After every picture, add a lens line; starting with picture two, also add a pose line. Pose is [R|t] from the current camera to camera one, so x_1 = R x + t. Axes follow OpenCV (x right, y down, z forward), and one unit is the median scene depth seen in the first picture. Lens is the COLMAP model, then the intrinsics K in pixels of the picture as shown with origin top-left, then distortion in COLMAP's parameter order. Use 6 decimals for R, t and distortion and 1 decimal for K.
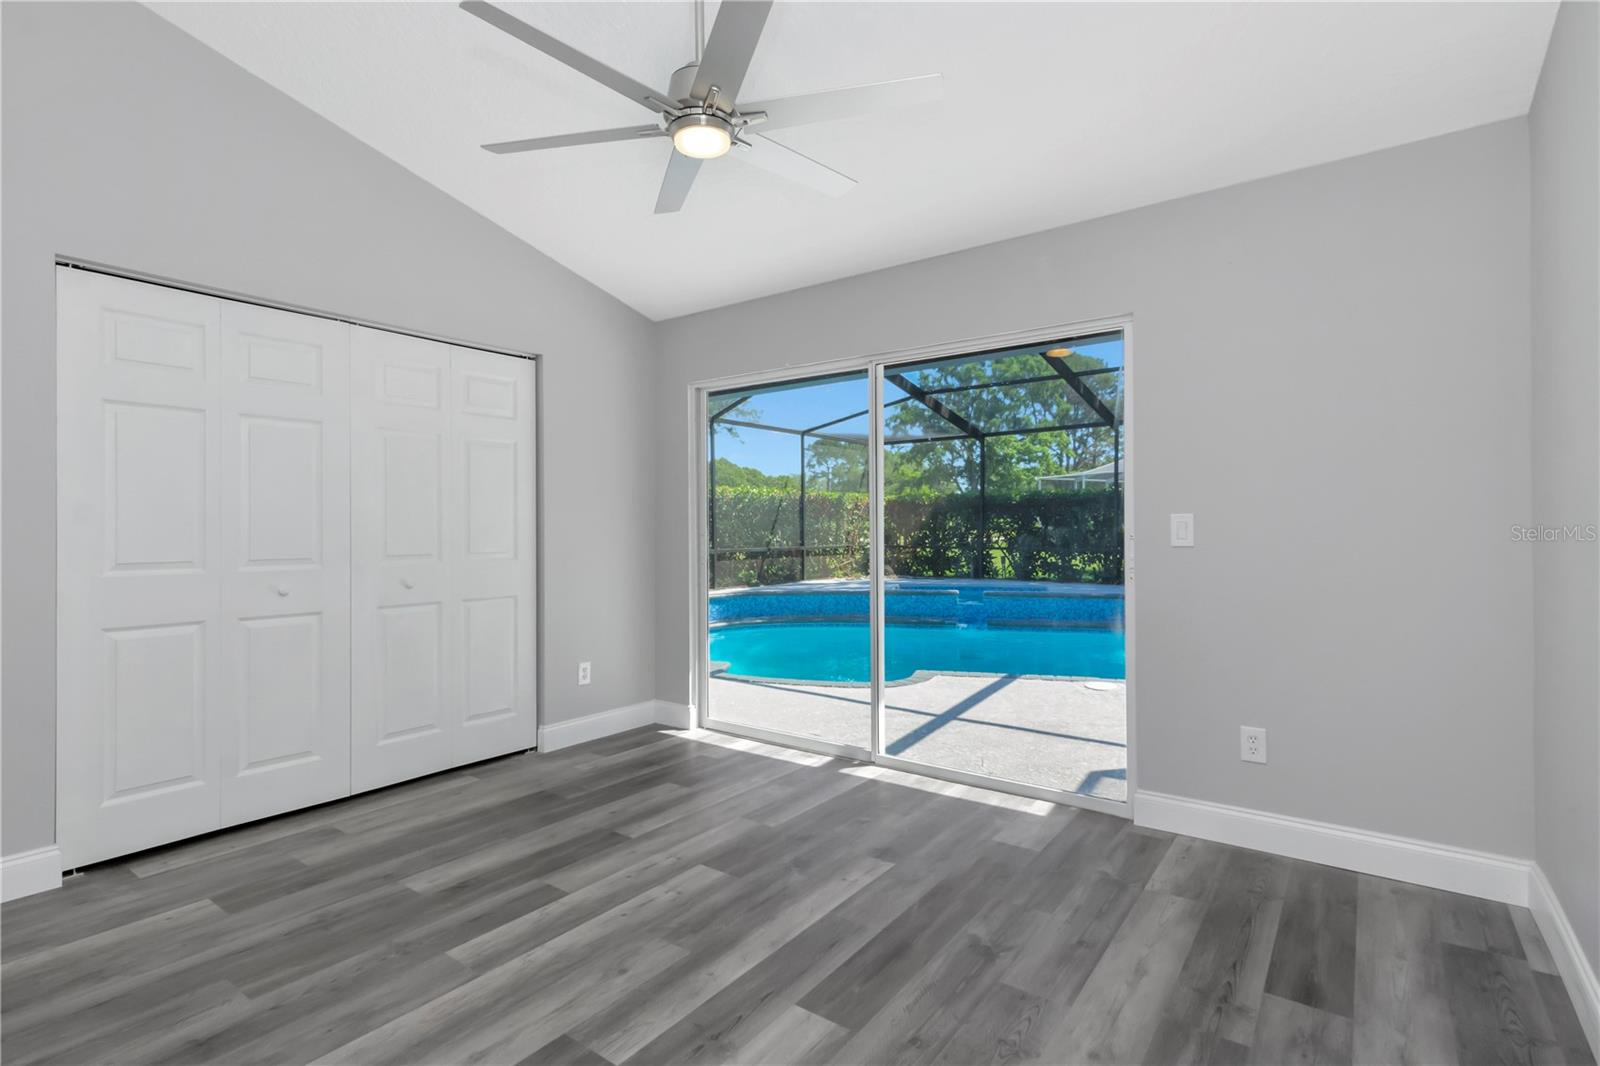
lens RADIAL K [[785.0, 0, 800.0], [0, 785.0, 533.0], [0, 0, 1]] dist [-0.002286, -0.006376]
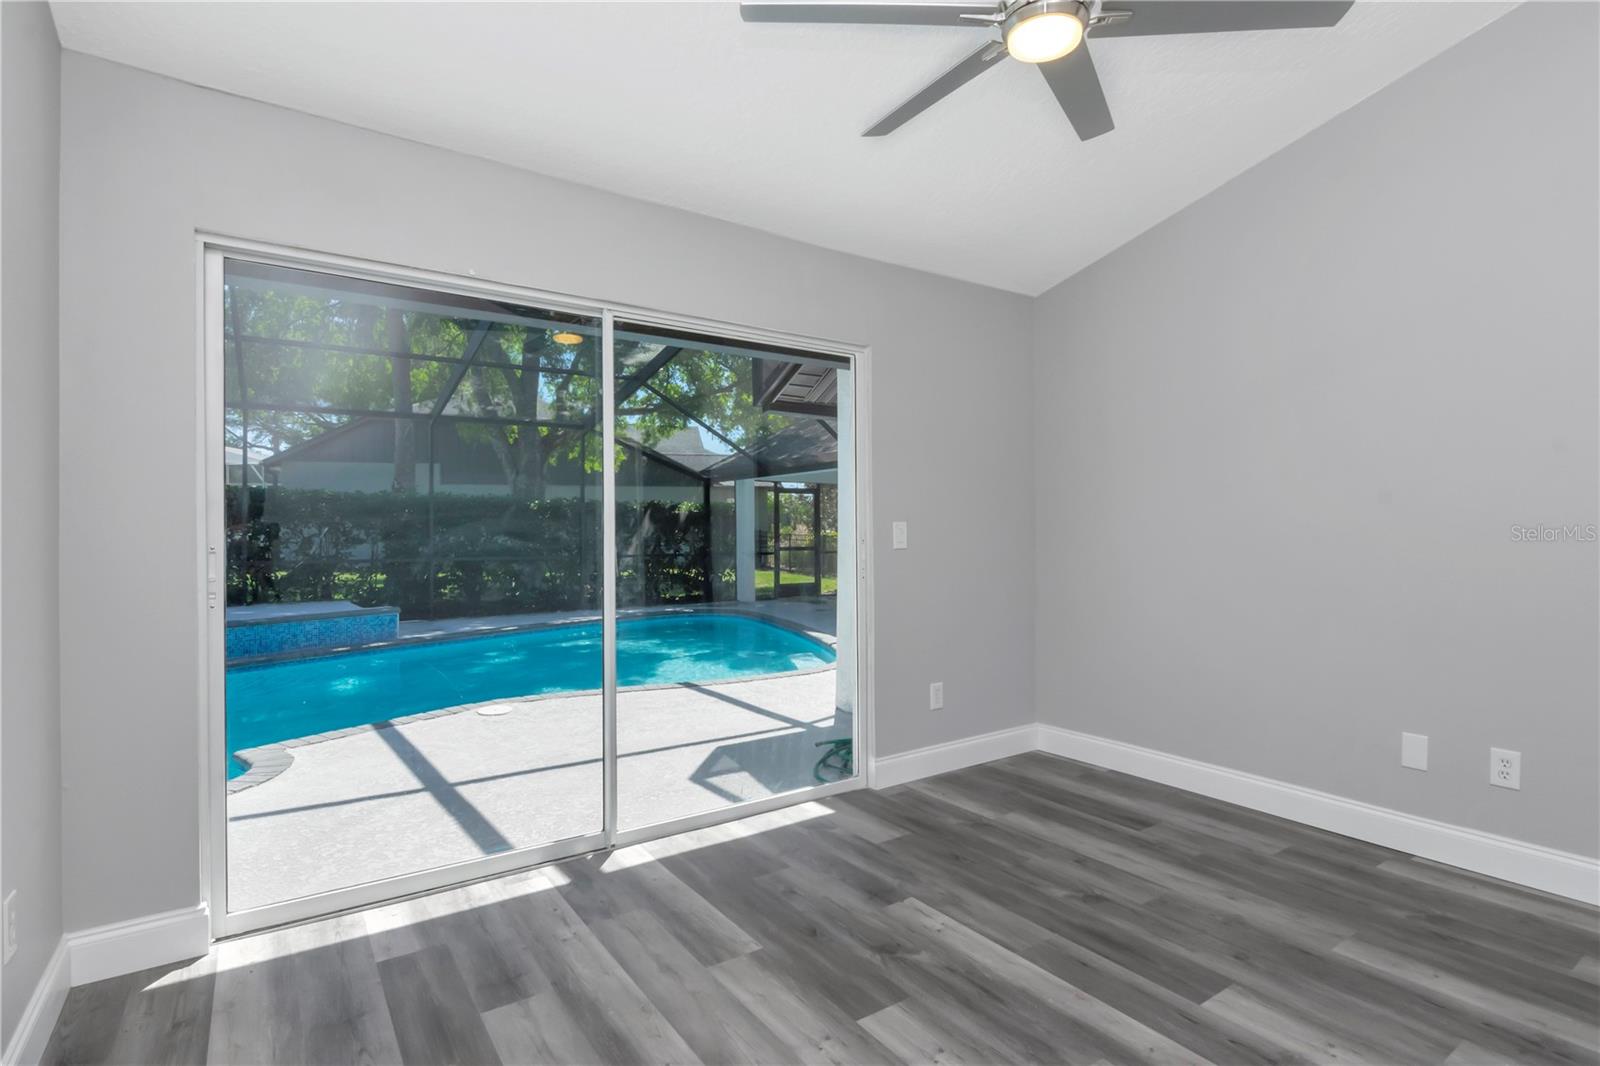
lens RADIAL K [[785.0, 0, 800.0], [0, 785.0, 533.0], [0, 0, 1]] dist [-0.002286, -0.006376]
pose [[0.327547, -0.005416, 0.944819, -0.740979], [0.012894, 0.999916, 0.001262, -0.013435], [-0.944747, 0.011769, 0.327589, 0.751164]]
